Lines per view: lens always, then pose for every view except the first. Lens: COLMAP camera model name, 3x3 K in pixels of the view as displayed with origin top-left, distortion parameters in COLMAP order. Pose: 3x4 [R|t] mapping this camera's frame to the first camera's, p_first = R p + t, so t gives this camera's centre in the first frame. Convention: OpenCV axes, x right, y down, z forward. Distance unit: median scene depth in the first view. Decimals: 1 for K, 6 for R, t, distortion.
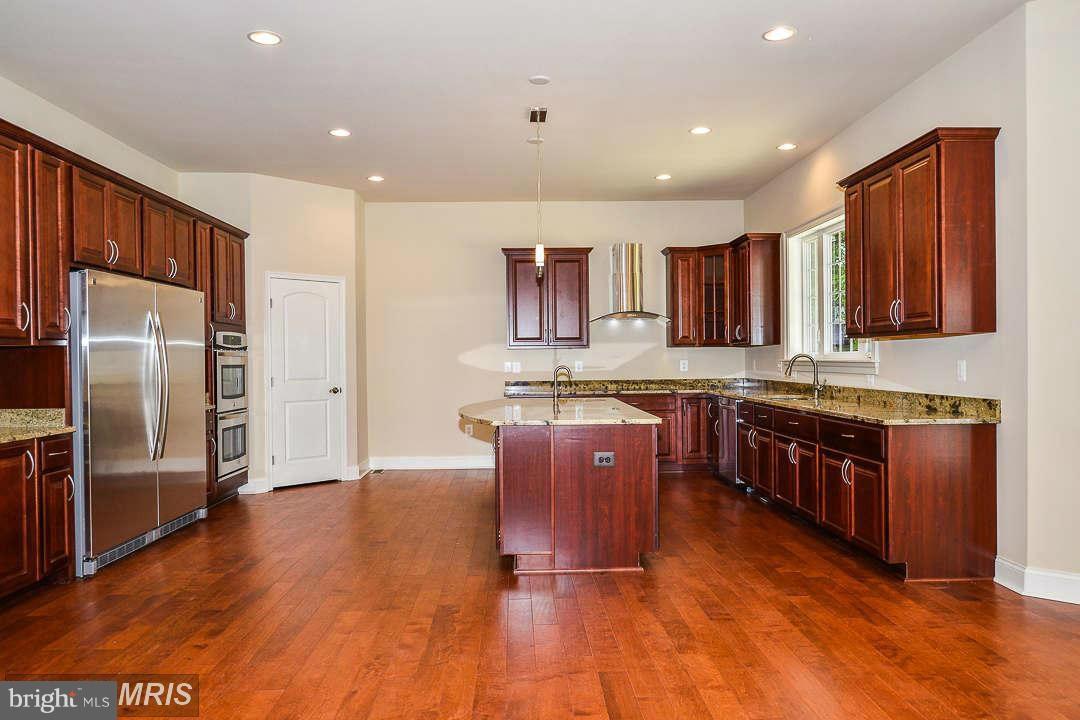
lens RADIAL K [[769.2, 0, 540.0], [0, 769.2, 360.0], [0, 0, 1]] dist [-0.000995, 0.000976]
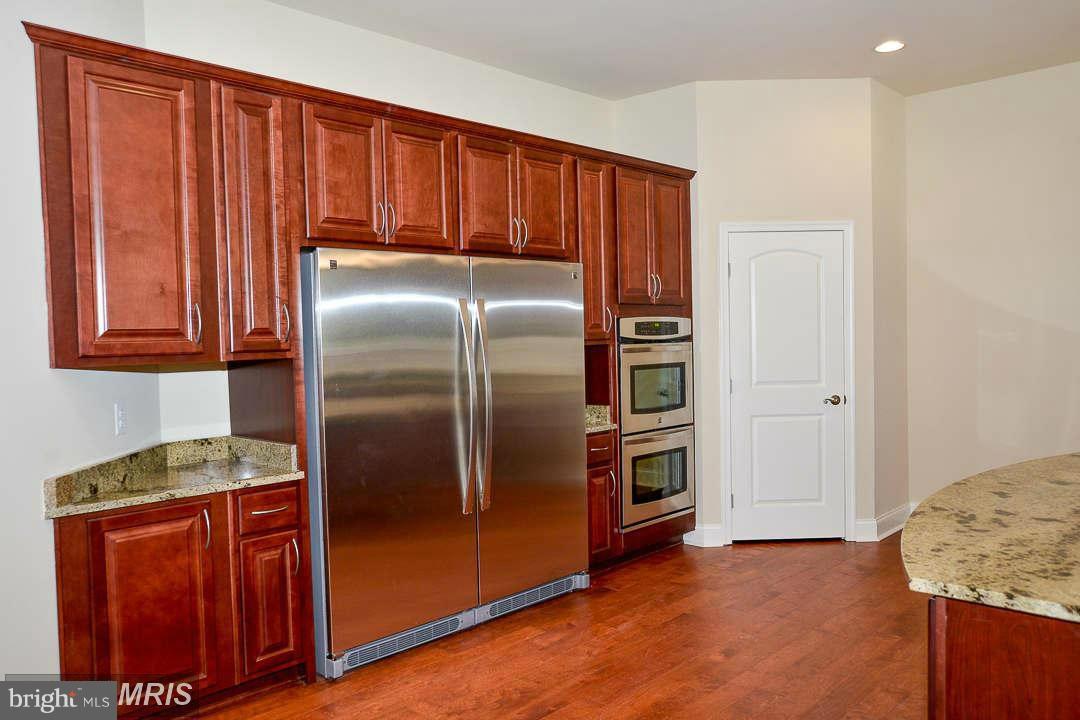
lens RADIAL K [[818.0, 0, 540.0], [0, 818.0, 360.0], [0, 0, 1]] dist [-0.018488, -0.004479]
pose [[0.695539, 0.021029, -0.718180, 0.058707], [0.012911, 0.999044, 0.041758, -0.030411], [0.718372, -0.038317, 0.694603, 0.423847]]
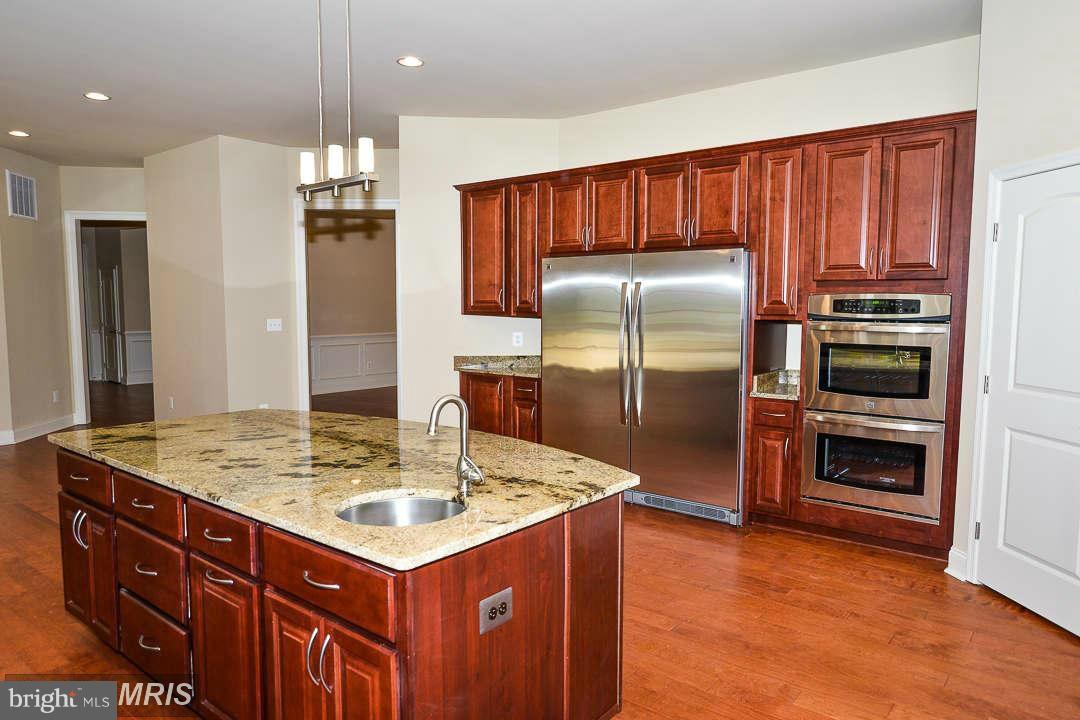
lens RADIAL K [[663.8, 0, 527.6], [0, 663.8, 361.8], [0, 0, 1]] dist [-0.004591, 0.002435]
pose [[-0.637243, 0.063346, -0.768055, 0.219341], [-0.005641, 0.996206, 0.086844, -0.026801], [0.770642, 0.059673, -0.634468, 1.168659]]
